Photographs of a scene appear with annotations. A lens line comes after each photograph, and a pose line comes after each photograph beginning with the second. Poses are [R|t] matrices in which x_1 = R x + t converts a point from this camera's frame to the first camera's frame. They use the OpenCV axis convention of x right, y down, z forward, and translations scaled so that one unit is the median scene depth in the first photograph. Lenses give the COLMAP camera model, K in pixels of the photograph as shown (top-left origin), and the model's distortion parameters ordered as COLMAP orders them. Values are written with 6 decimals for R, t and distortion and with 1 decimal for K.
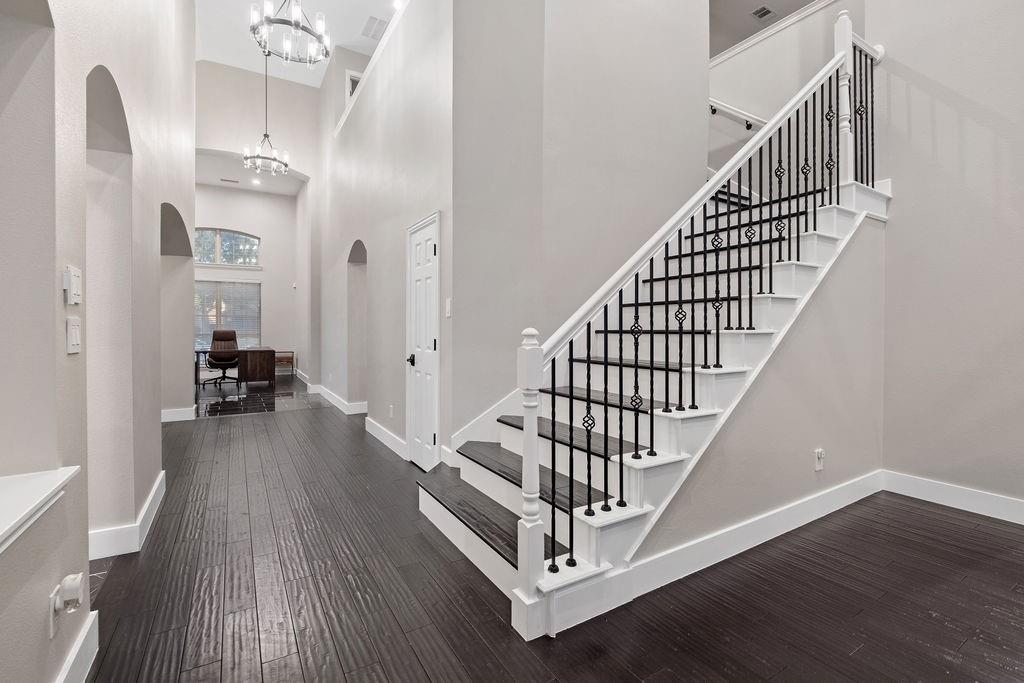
lens RADIAL K [[456.6, 0, 512.6], [0, 456.6, 331.1], [0, 0, 1]] dist [-0.000632, -0.000035]
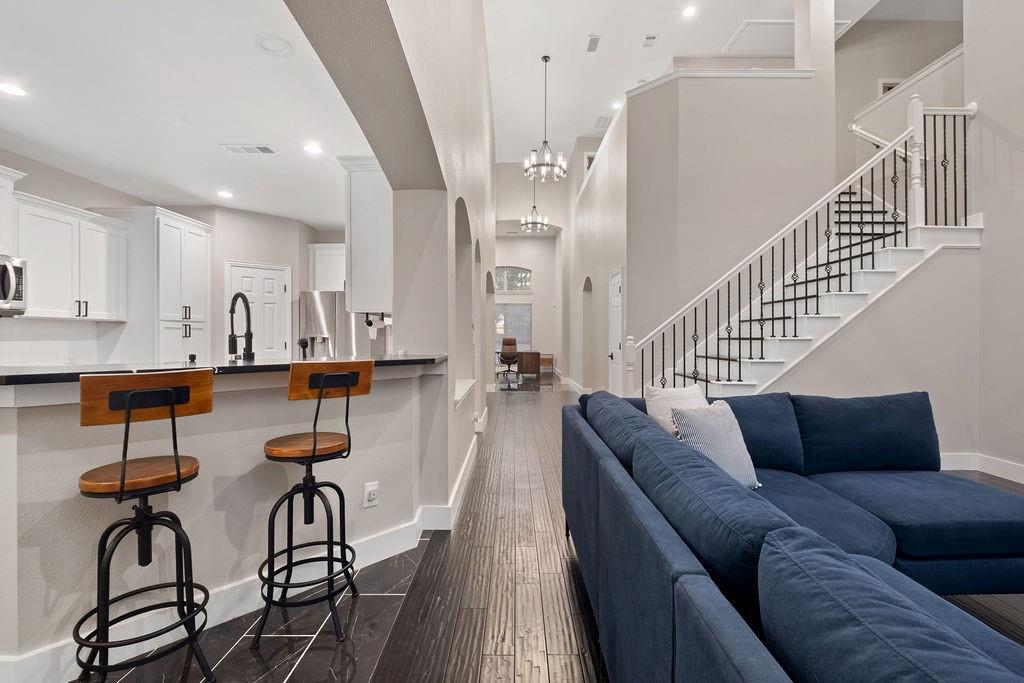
lens RADIAL K [[459.7, 0, 505.1], [0, 459.7, 338.1], [0, 0, 1]] dist [-0.002404, -0.000292]
pose [[0.843840, 0.001397, -0.536593, 0.184731], [-0.003636, 0.999989, -0.003116, 0.002989], [0.536583, 0.004580, 0.843835, -0.314461]]
